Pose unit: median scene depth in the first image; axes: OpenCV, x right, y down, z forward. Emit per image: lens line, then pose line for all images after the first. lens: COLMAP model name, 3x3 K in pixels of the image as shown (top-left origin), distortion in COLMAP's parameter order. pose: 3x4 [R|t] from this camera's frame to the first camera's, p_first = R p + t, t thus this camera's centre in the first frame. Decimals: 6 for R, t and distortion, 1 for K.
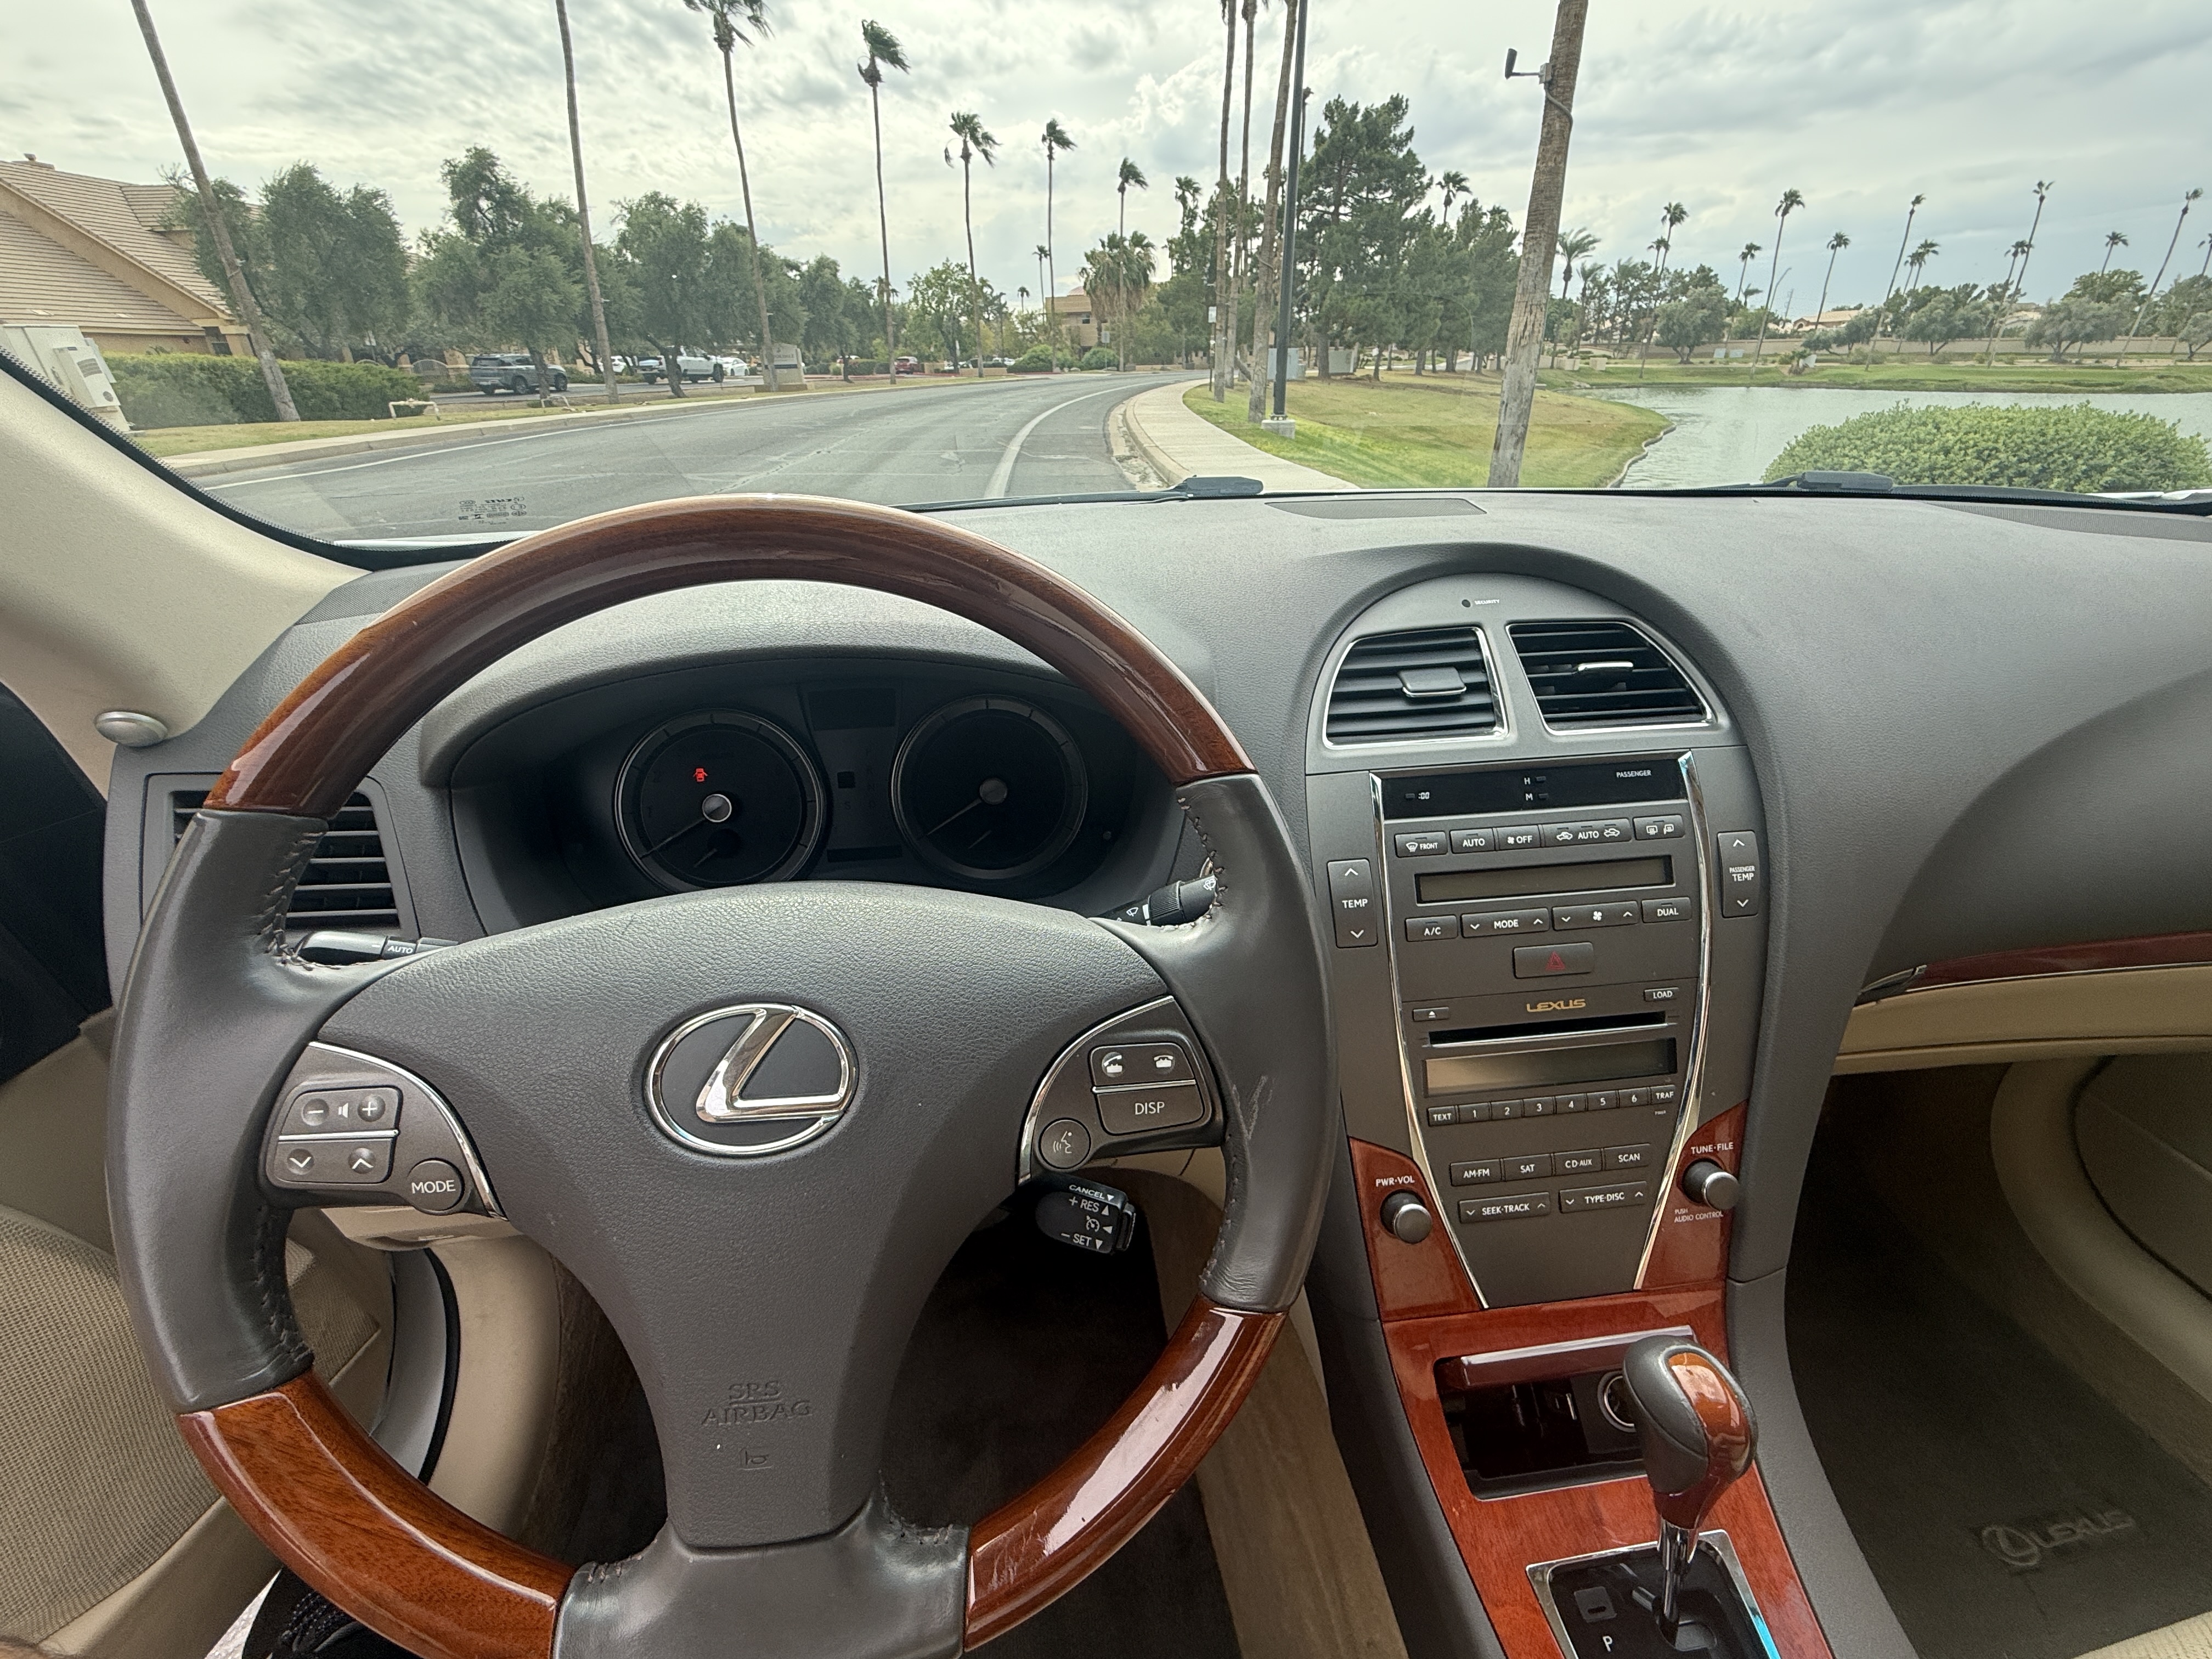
lens RADIAL K [[969.7, 0, 1116.3], [0, 969.7, 828.0], [0, 0, 1]] dist [0.000378, -0.001234]
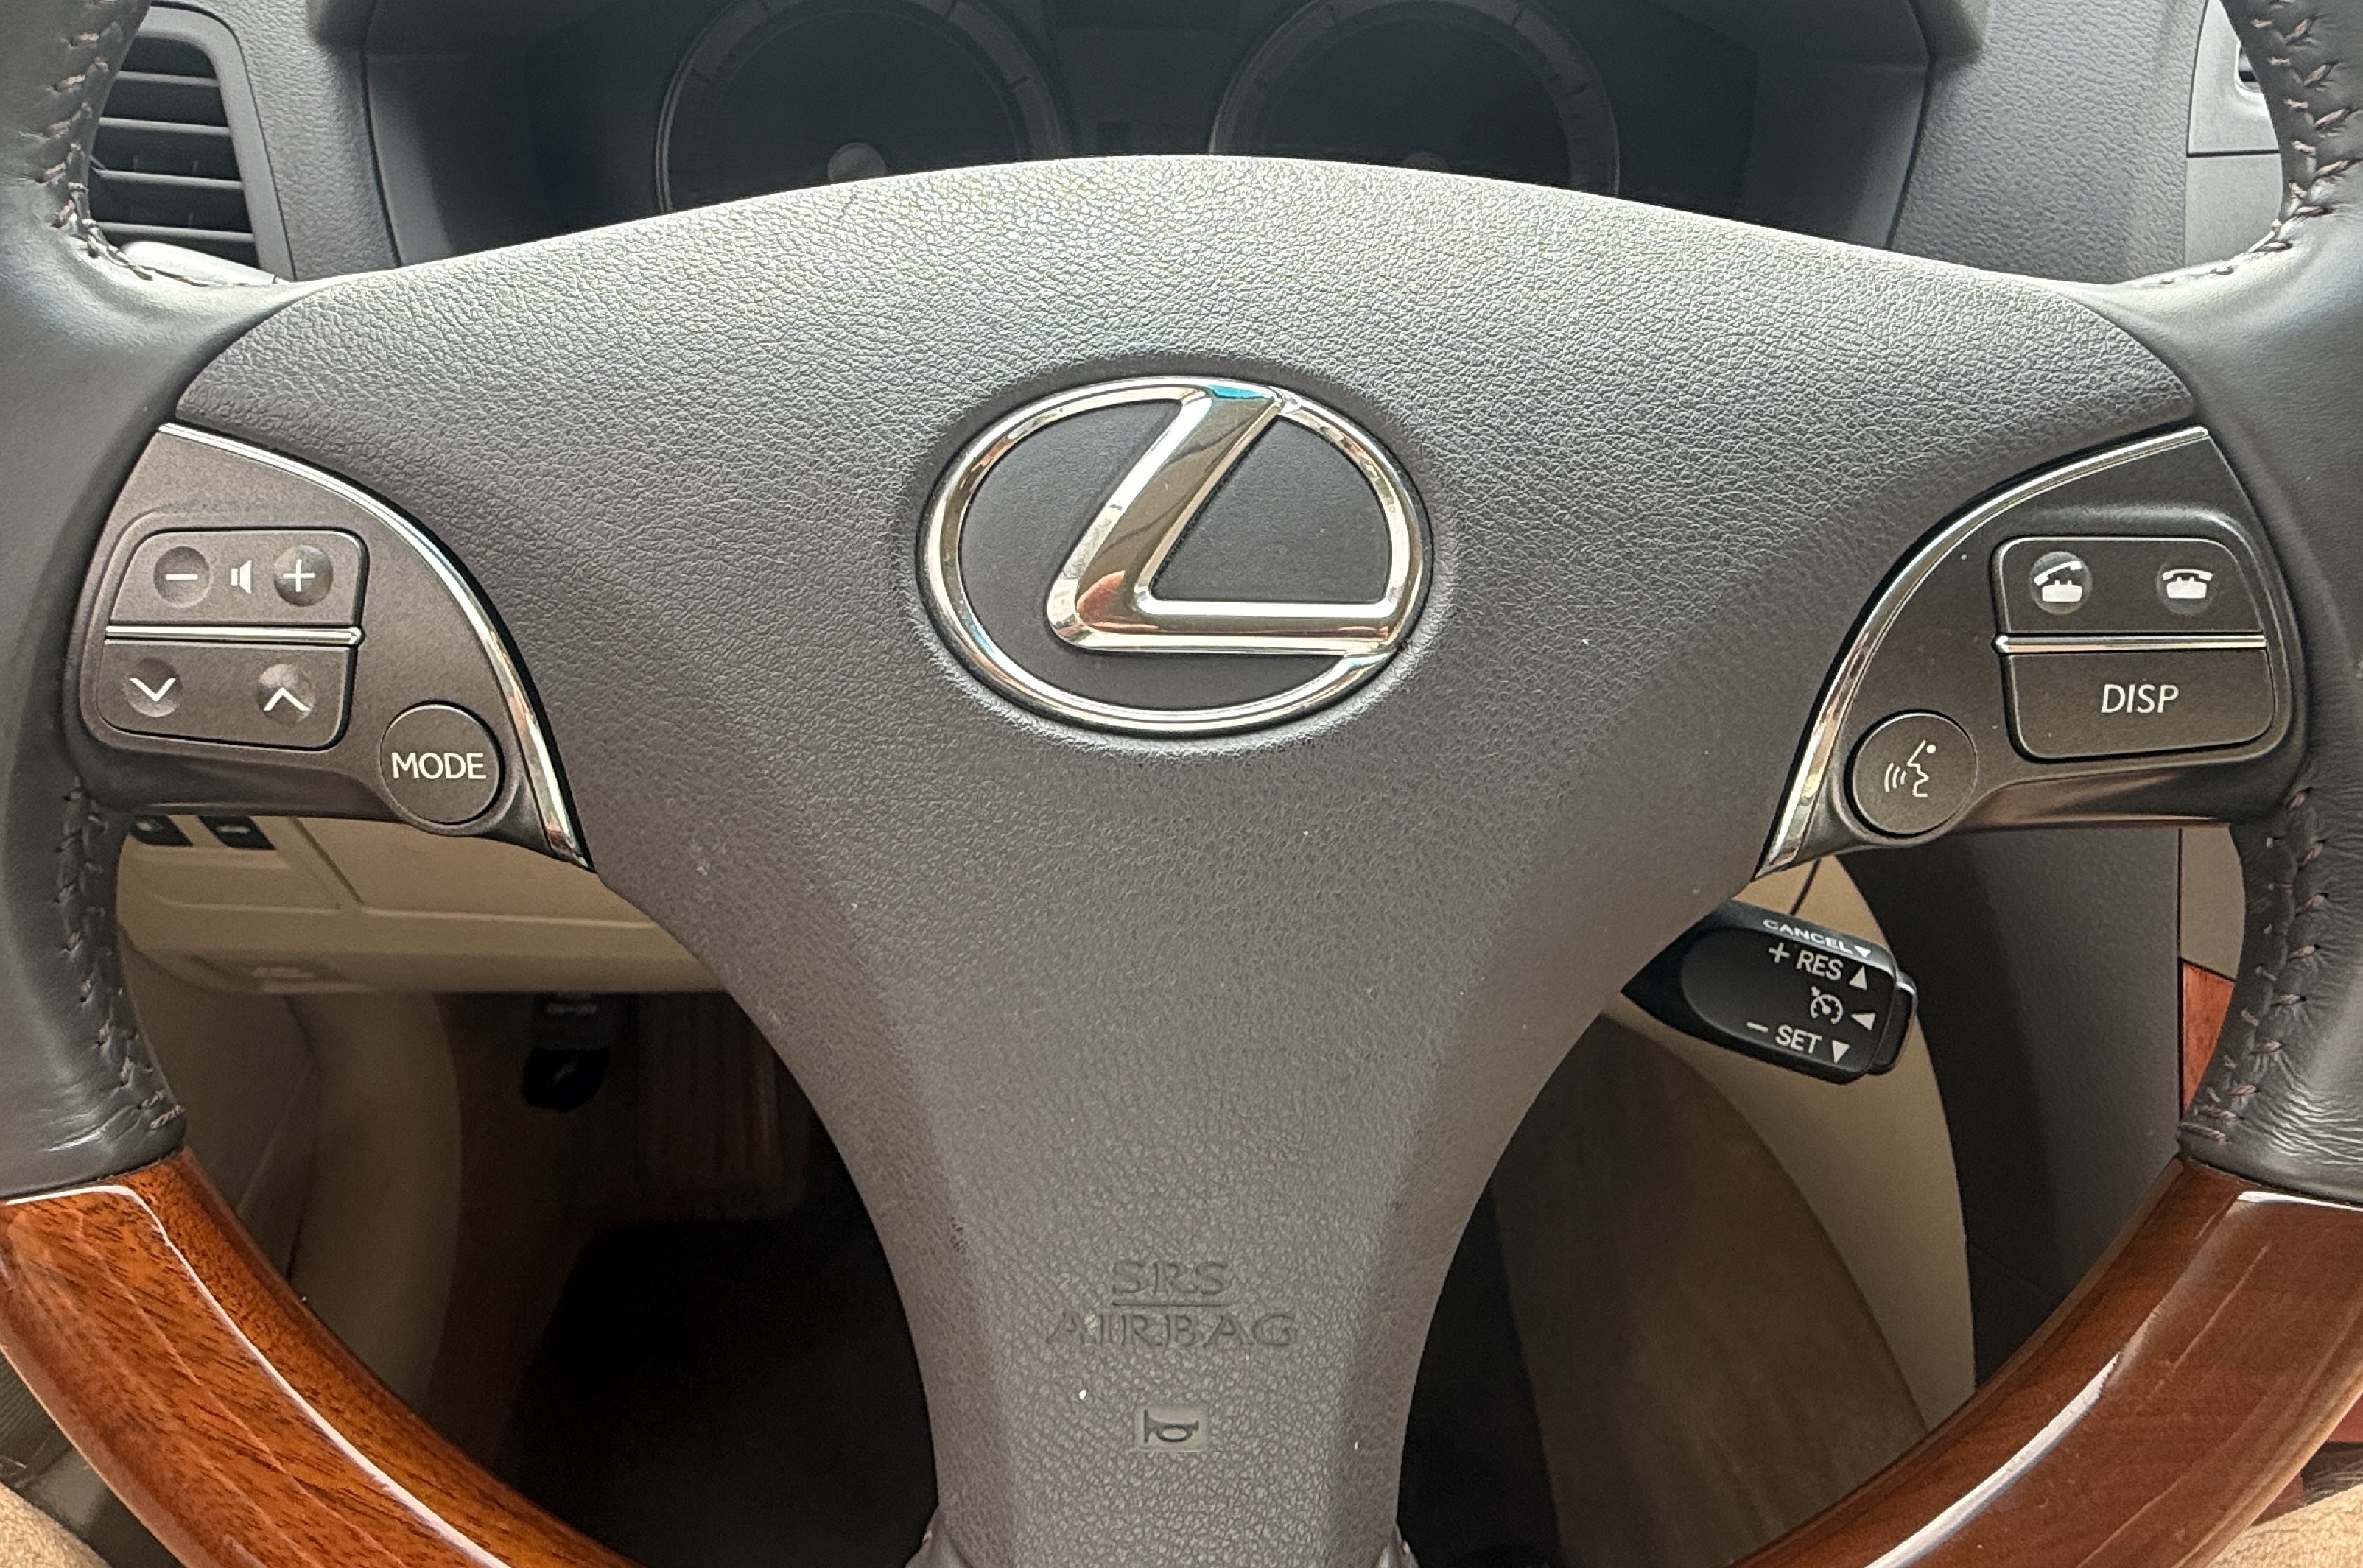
lens RADIAL K [[1338.4, 0, 1180.5], [0, 1338.4, 789.4], [0, 0, 1]] dist [-0.003283, -0.000609]
pose [[0.994763, 0.057663, -0.084385, -0.320600], [-0.046890, 0.991111, 0.124502, 0.286948], [0.090814, -0.119894, 0.988624, 0.433841]]
